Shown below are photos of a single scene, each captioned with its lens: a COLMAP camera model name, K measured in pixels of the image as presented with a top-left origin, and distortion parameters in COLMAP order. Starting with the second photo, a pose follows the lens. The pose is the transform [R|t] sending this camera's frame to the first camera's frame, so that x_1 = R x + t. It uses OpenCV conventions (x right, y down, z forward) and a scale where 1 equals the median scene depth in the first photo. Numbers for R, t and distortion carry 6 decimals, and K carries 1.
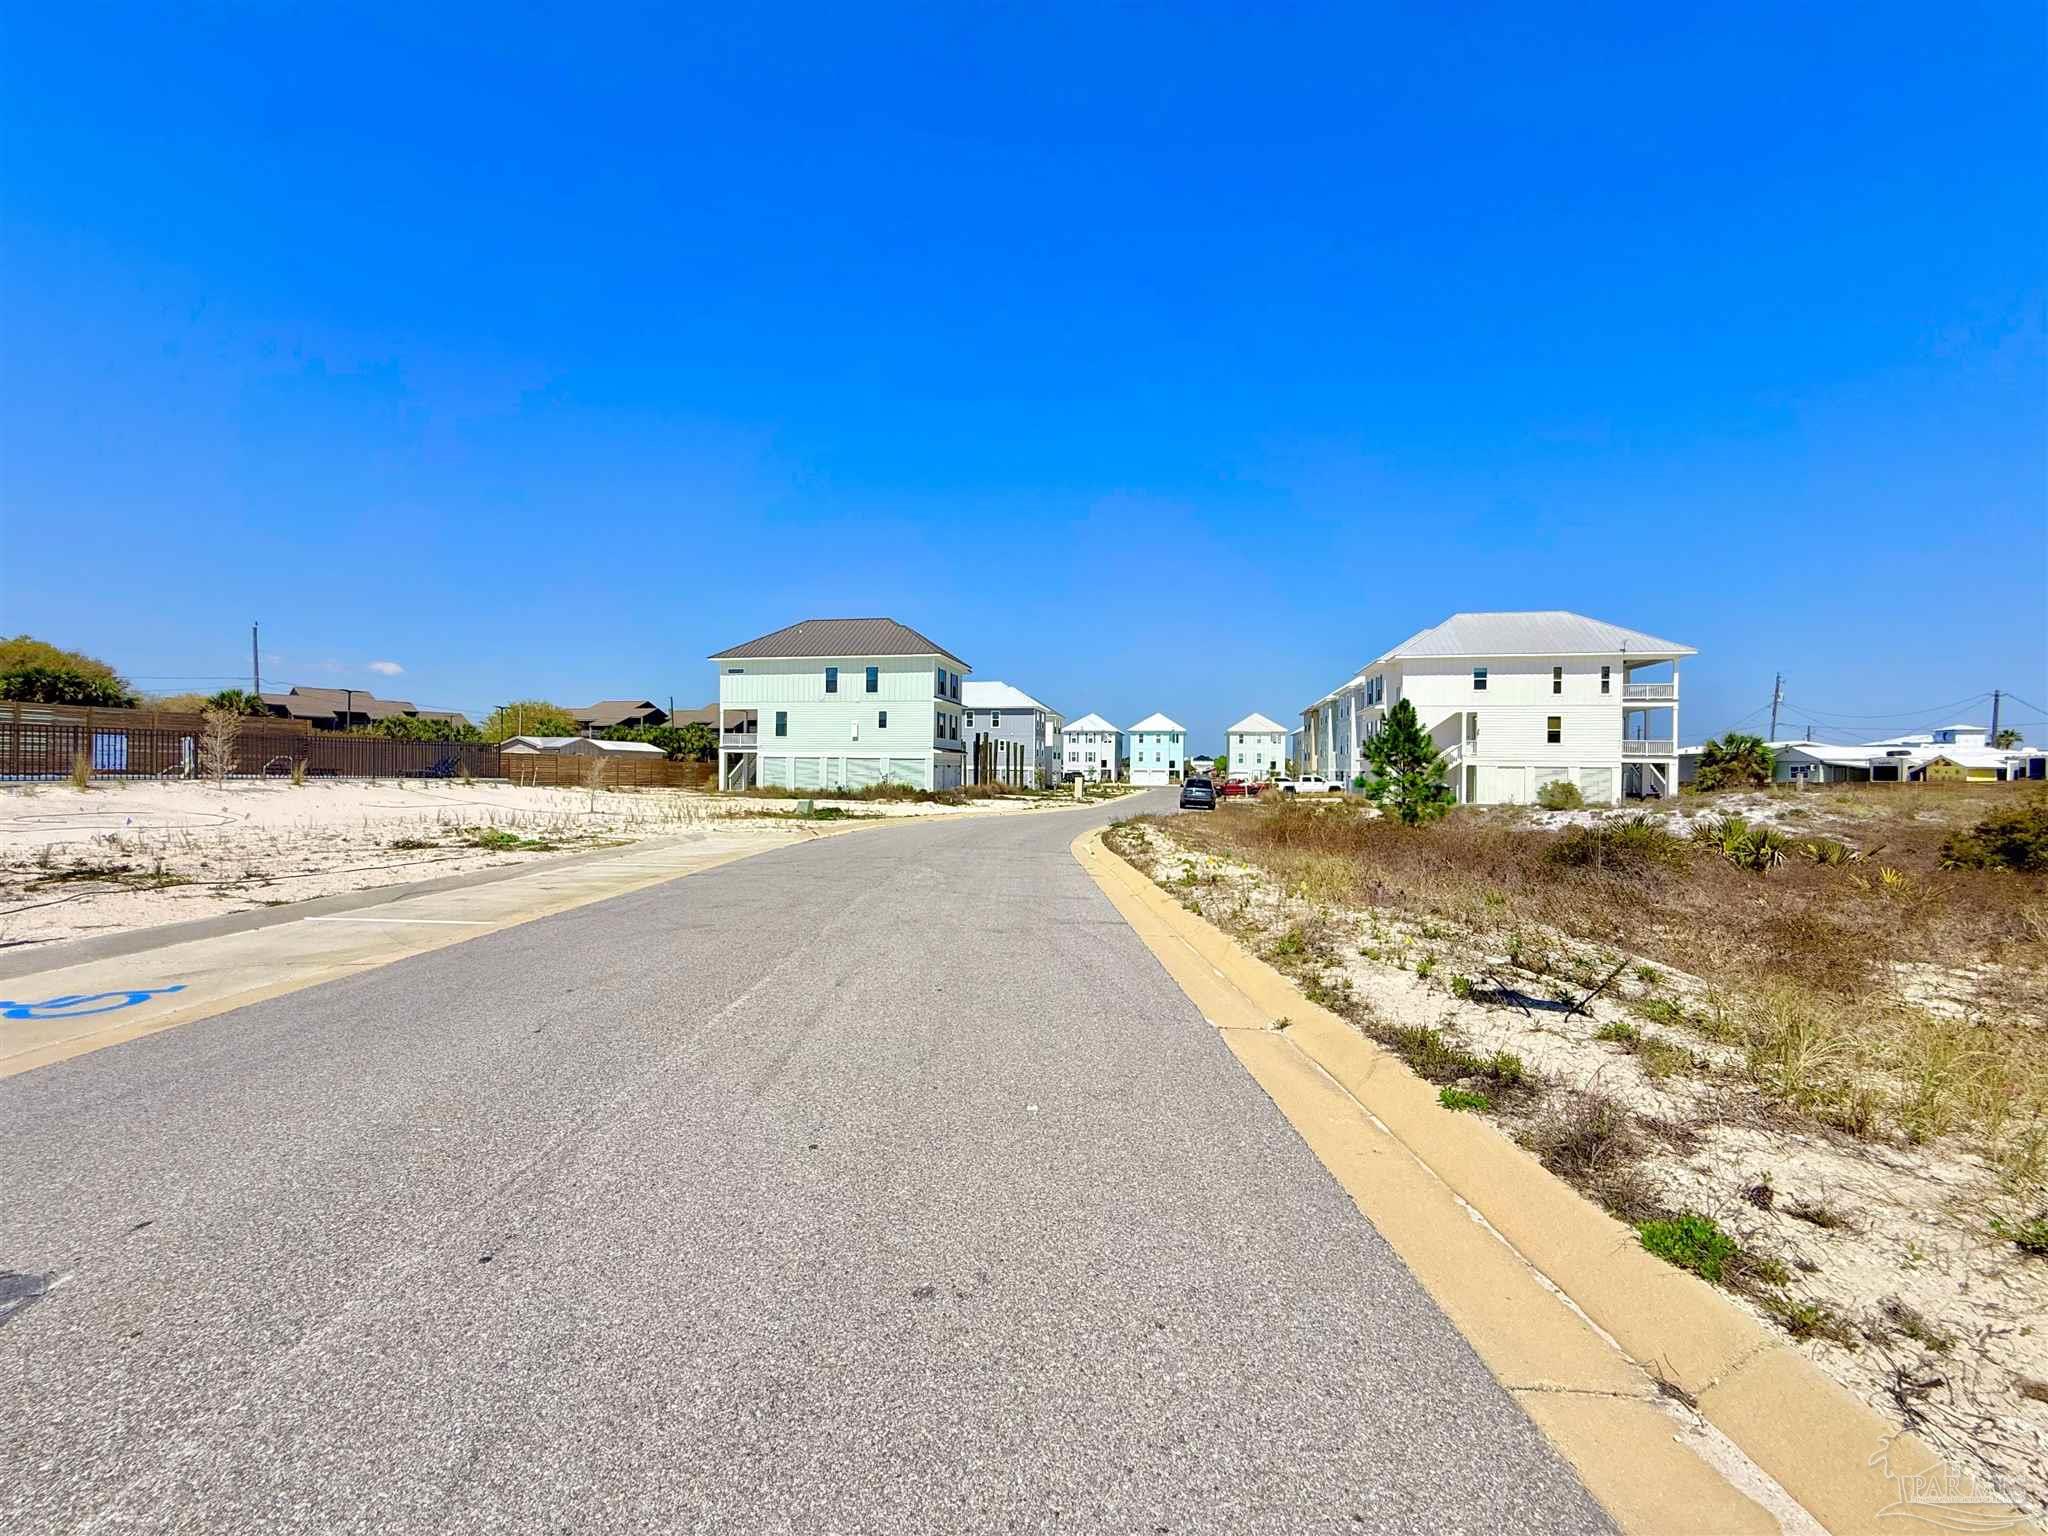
lens RADIAL K [[818.1, 0, 1020.6], [0, 818.1, 770.7], [0, 0, 1]] dist [0.000449, 0.000309]
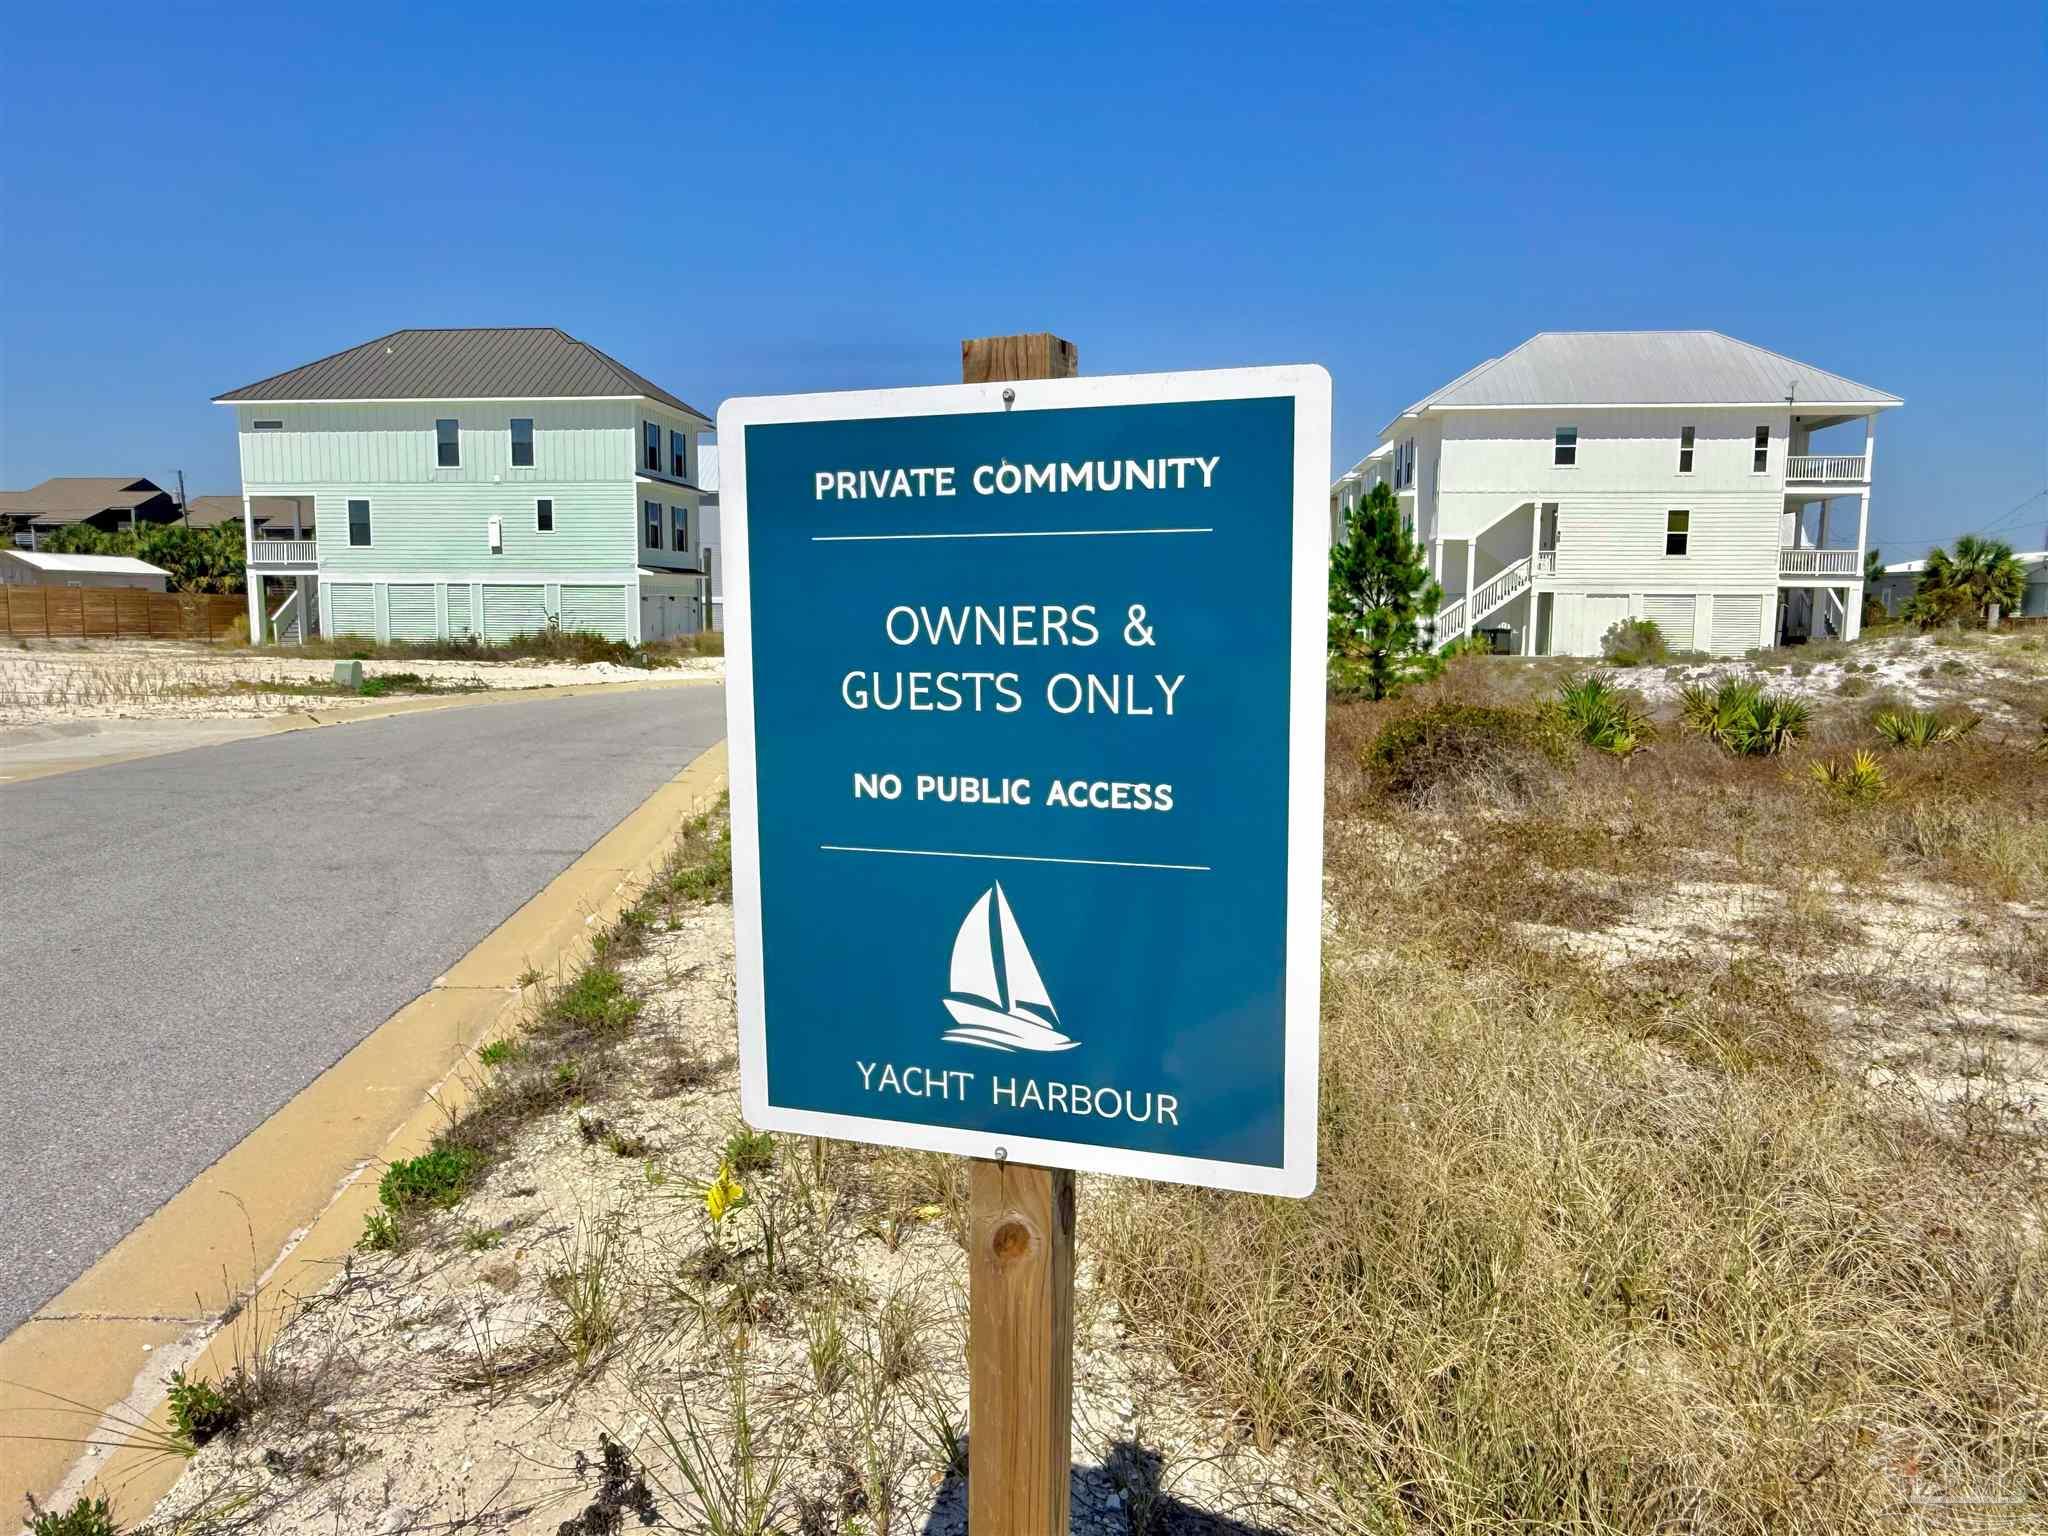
lens RADIAL K [[1439.6, 0, 1019.1], [0, 1439.6, 774.1], [0, 0, 1]] dist [-0.000683, -0.002472]
pose [[0.995416, -0.016722, 0.094172, 0.062385], [0.005512, 0.992991, 0.118061, -0.001013], [-0.095486, -0.117000, 0.988531, -0.024575]]
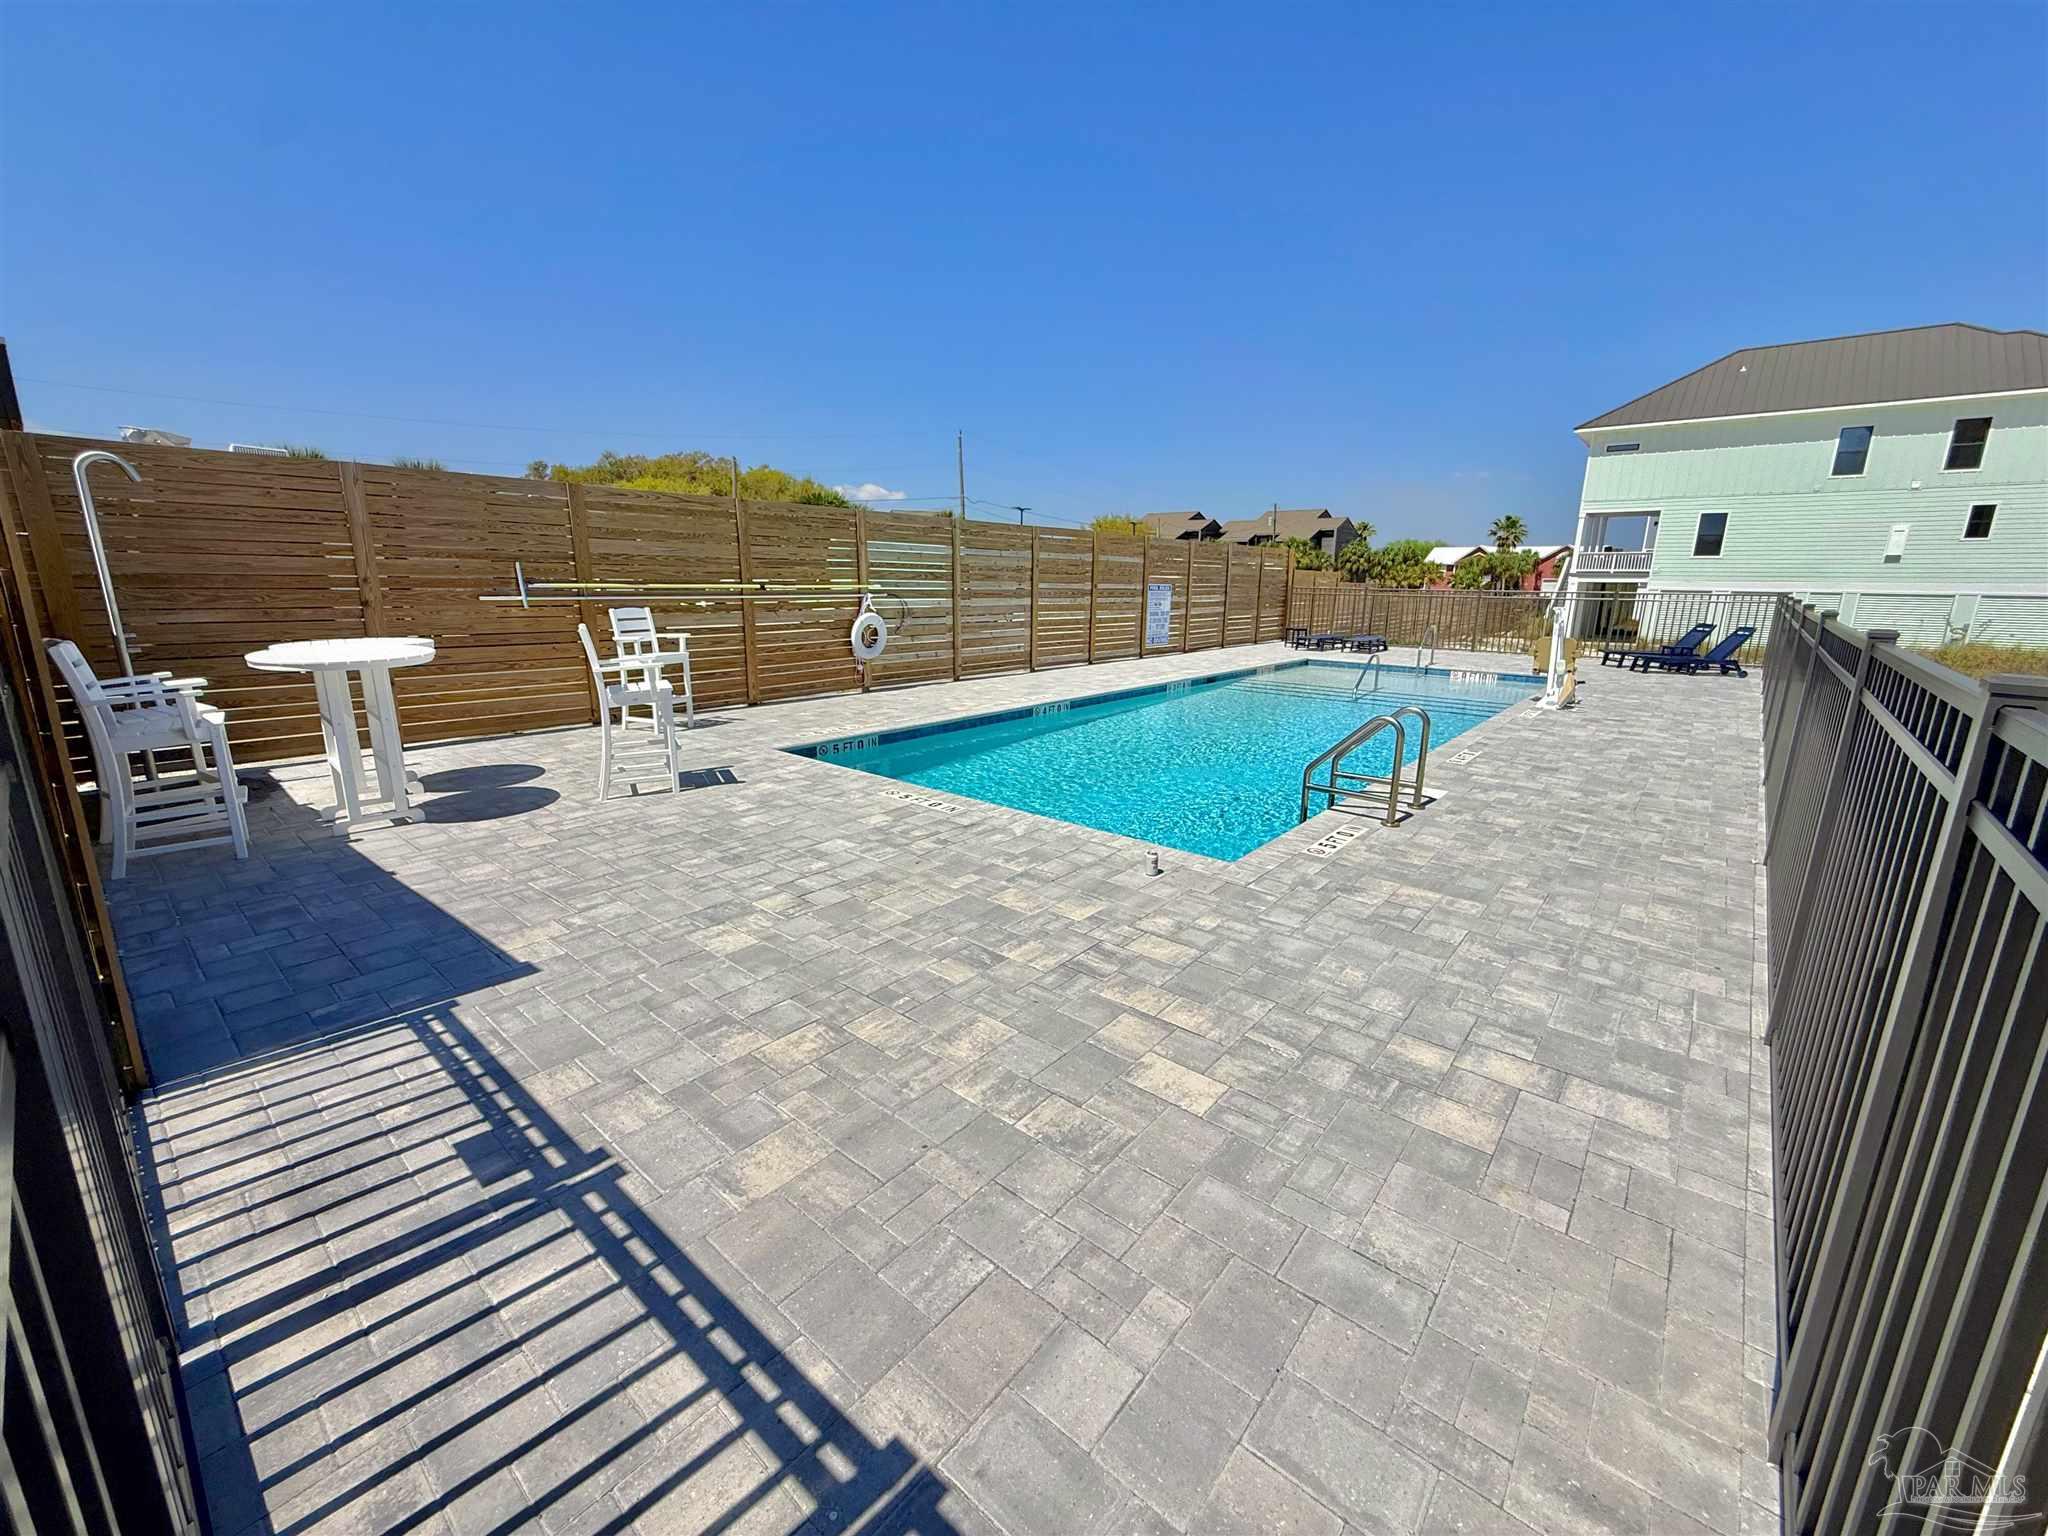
lens RADIAL K [[815.5, 0, 1016.3], [0, 815.5, 771.1], [0, 0, 1]] dist [0.000207, 0.000106]
pose [[0.883950, 0.103523, -0.455978, -0.497637], [0.006519, 0.972359, 0.233398, -0.034323], [0.467537, -0.209285, 0.858842, 0.229020]]
